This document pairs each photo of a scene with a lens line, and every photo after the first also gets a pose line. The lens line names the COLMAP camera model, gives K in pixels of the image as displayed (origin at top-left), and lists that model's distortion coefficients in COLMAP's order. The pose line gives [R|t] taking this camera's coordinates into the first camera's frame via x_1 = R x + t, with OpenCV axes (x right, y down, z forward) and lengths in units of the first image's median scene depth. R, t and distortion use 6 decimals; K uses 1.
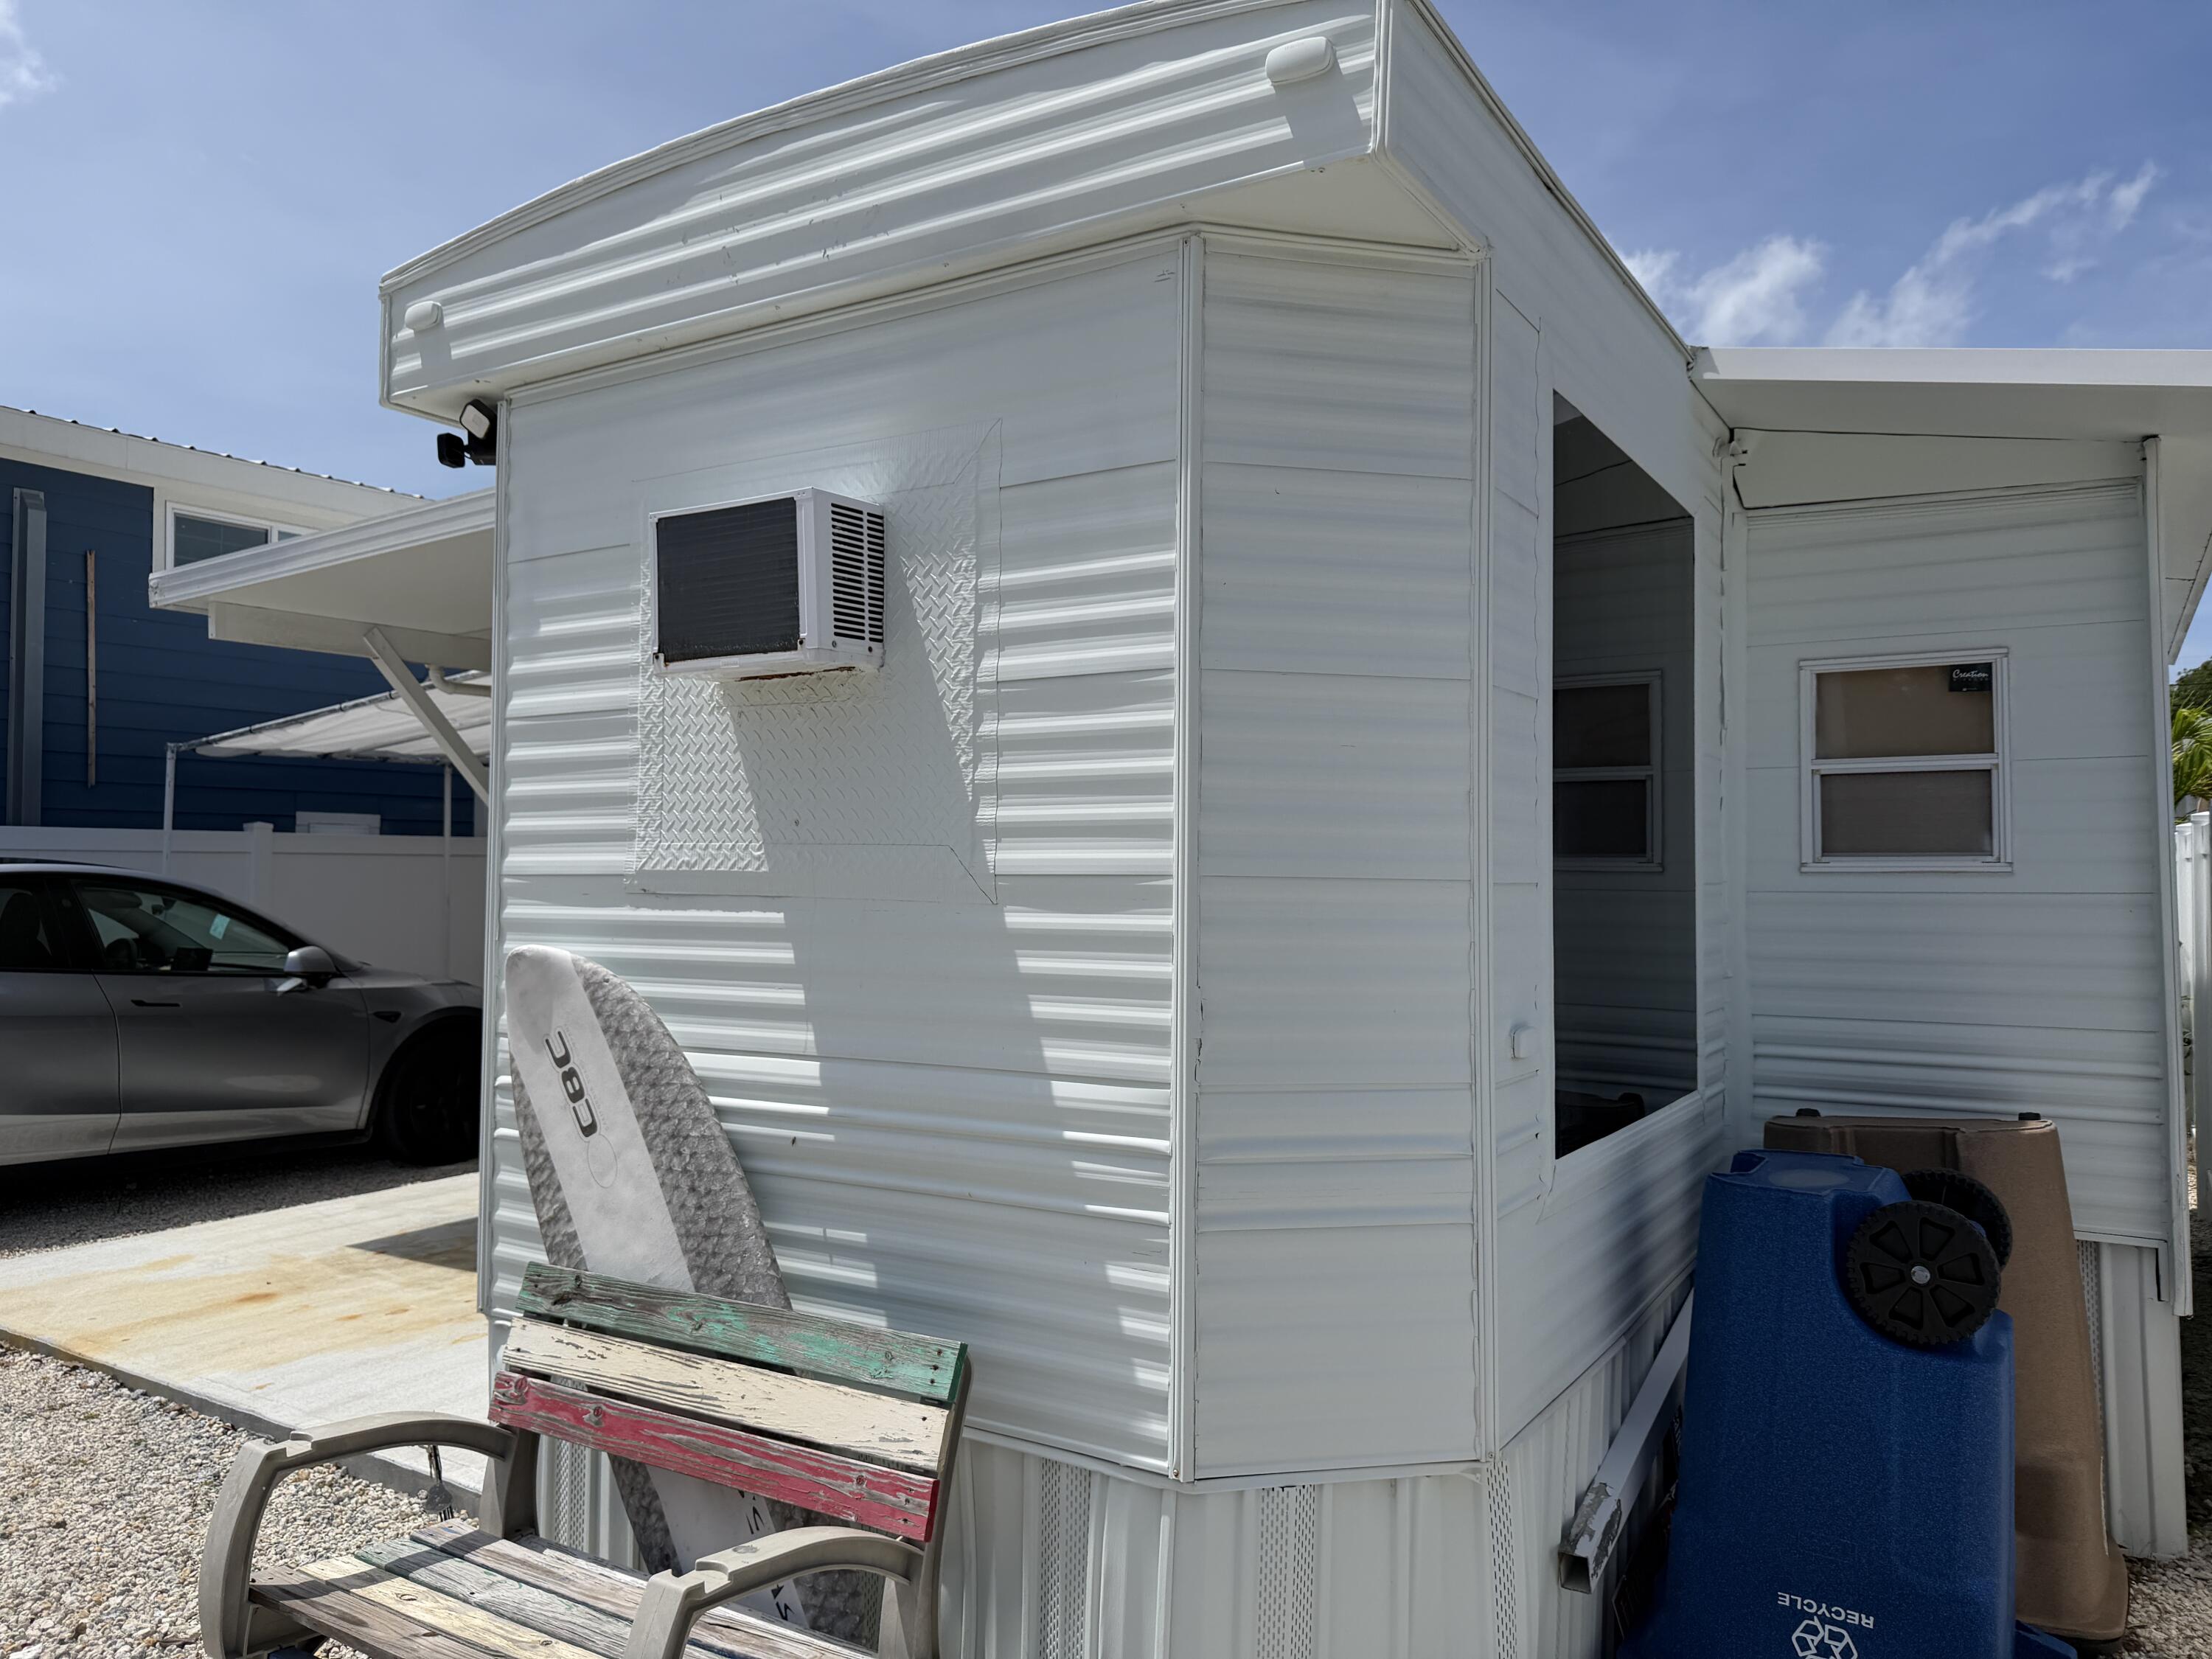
lens RADIAL K [[1545.6, 0, 1106.0], [0, 1545.6, 829.5], [0, 0, 1]] dist [0.136512, -0.232368]
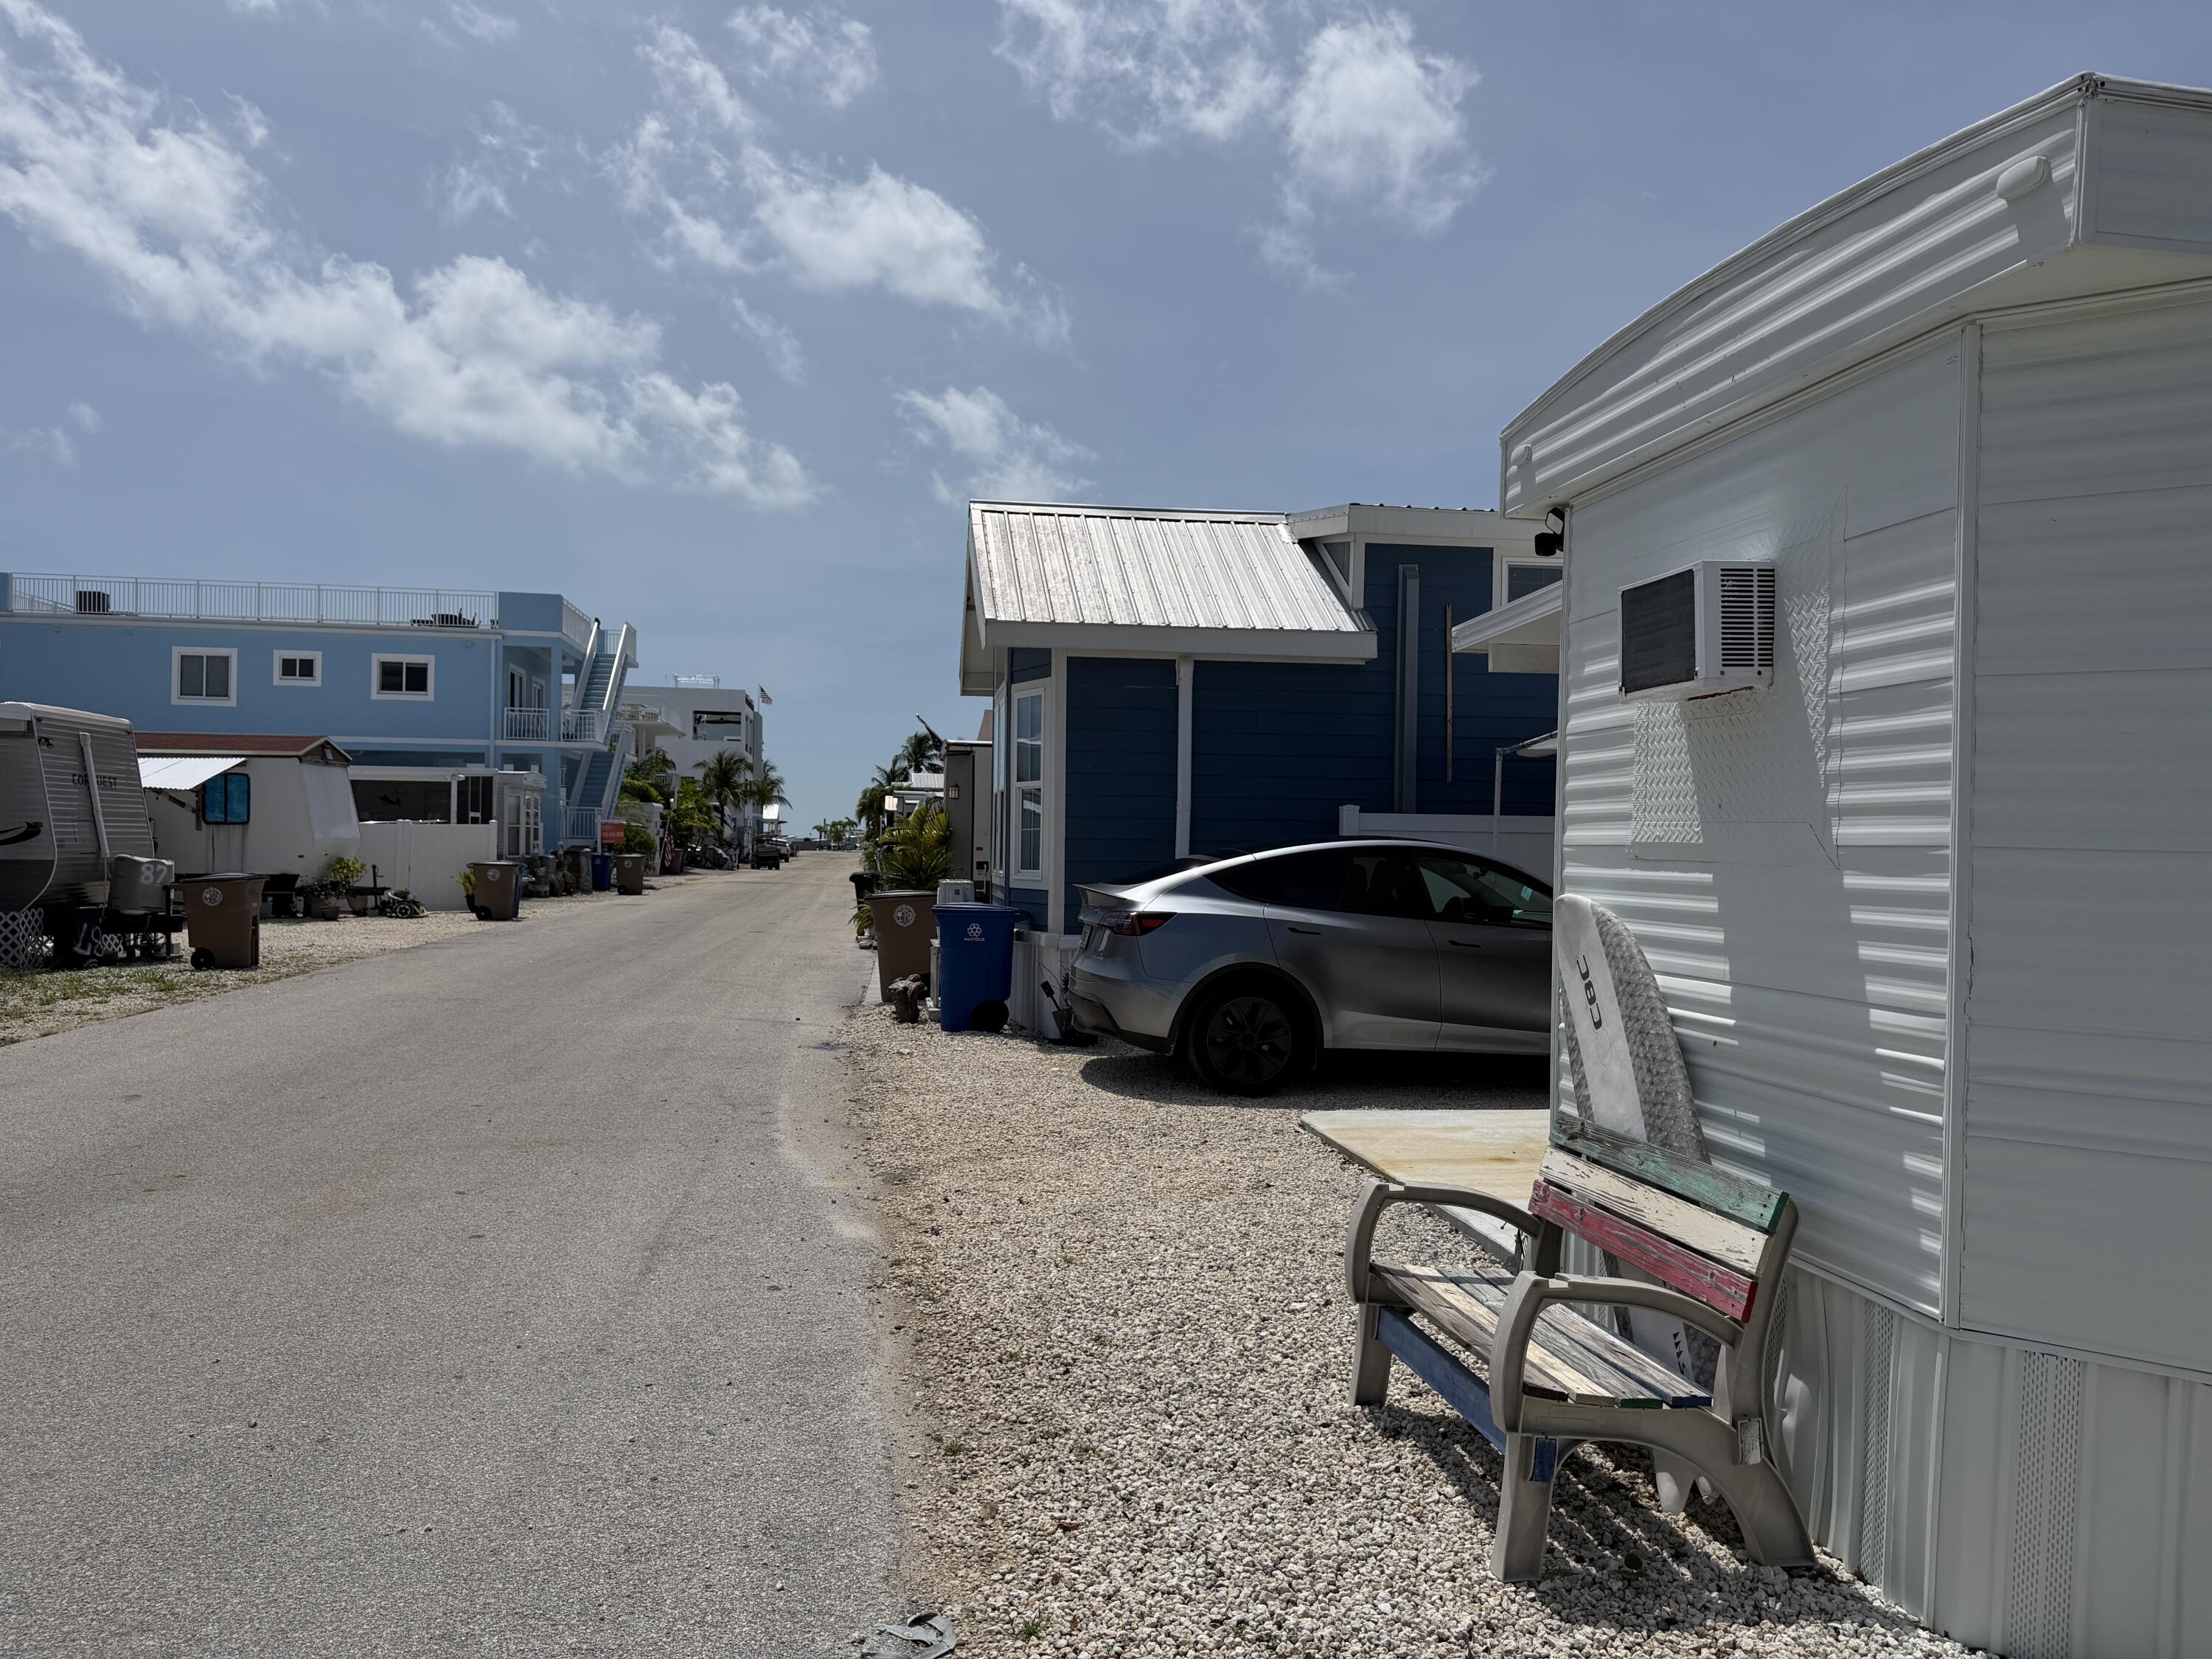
lens RADIAL K [[1559.8, 0, 1161.9], [0, 1559.8, 853.2], [0, 0, 1]] dist [0.138407, -0.150323]
pose [[0.693080, 0.012014, -0.720761, 0.456213], [0.006055, 0.999729, 0.022486, 0.002544], [0.720836, -0.019949, 0.692819, -0.287948]]
